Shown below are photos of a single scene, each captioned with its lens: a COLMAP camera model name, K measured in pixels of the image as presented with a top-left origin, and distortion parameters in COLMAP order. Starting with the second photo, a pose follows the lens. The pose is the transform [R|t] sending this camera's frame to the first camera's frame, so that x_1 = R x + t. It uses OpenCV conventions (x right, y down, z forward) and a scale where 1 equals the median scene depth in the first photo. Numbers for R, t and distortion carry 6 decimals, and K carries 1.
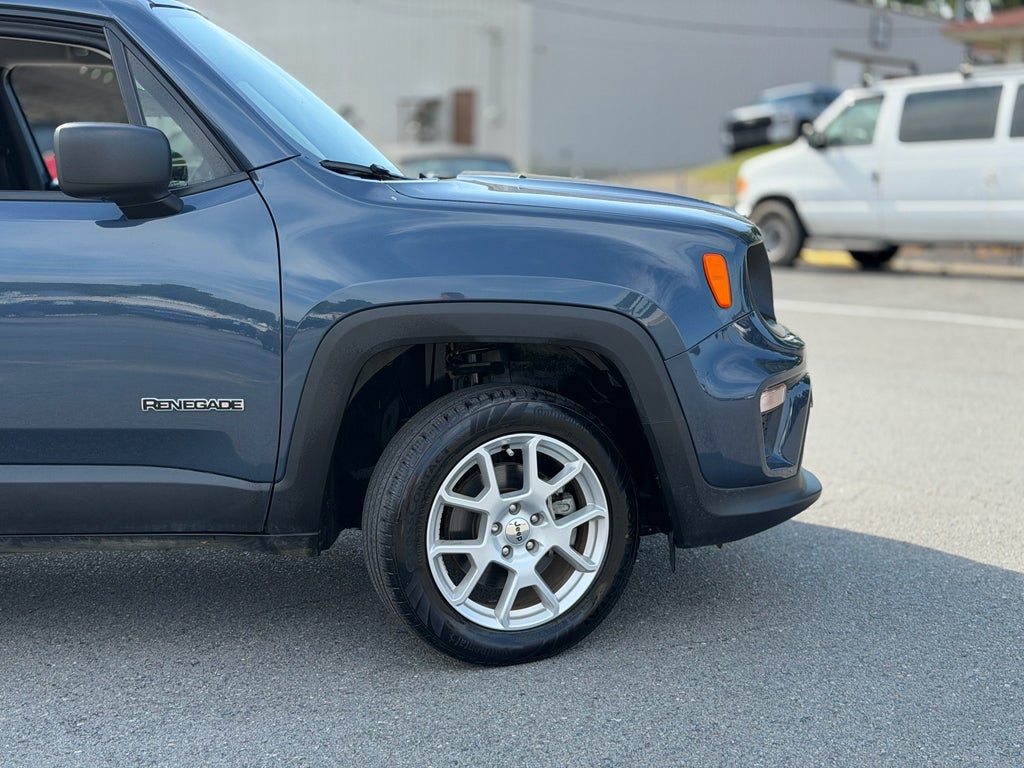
lens RADIAL K [[1399.7, 0, 512.0], [0, 1399.7, 384.0], [0, 0, 1]] dist [0.189283, -0.399115]
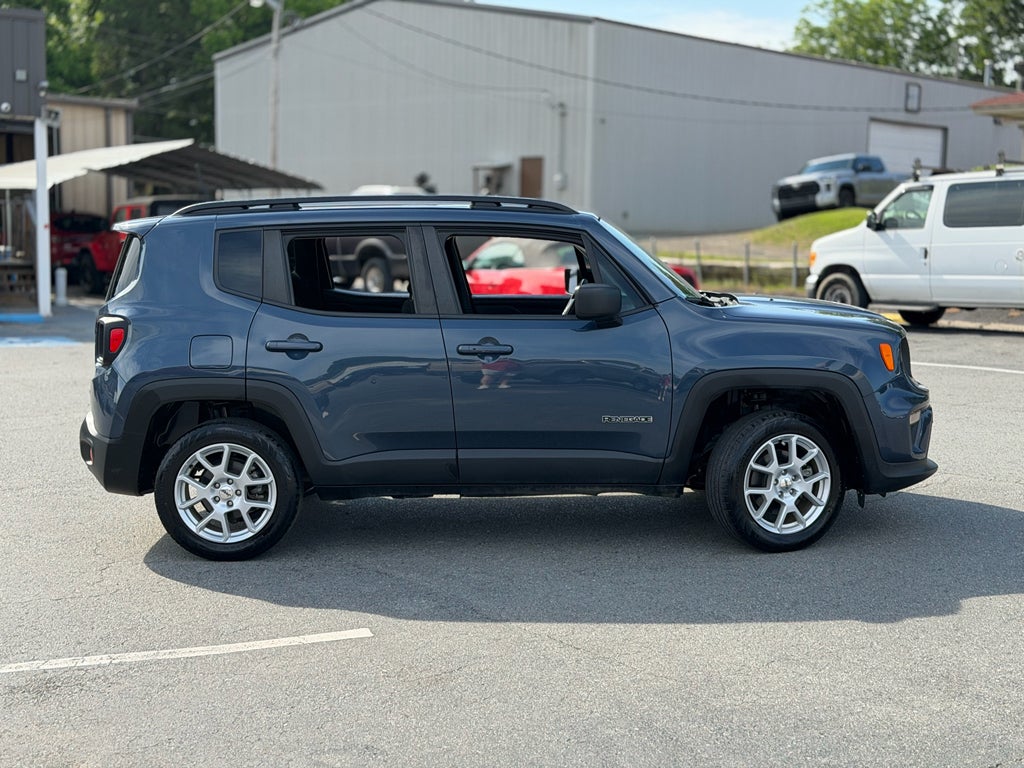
lens RADIAL K [[1399.7, 0, 512.0], [0, 1399.7, 384.0], [0, 0, 1]] dist [0.189283, -0.399115]
pose [[0.999843, -0.000278, -0.017737, -0.341286], [-0.000296, 0.999477, -0.032335, 0.028114], [0.017736, 0.032336, 0.999320, -0.980158]]
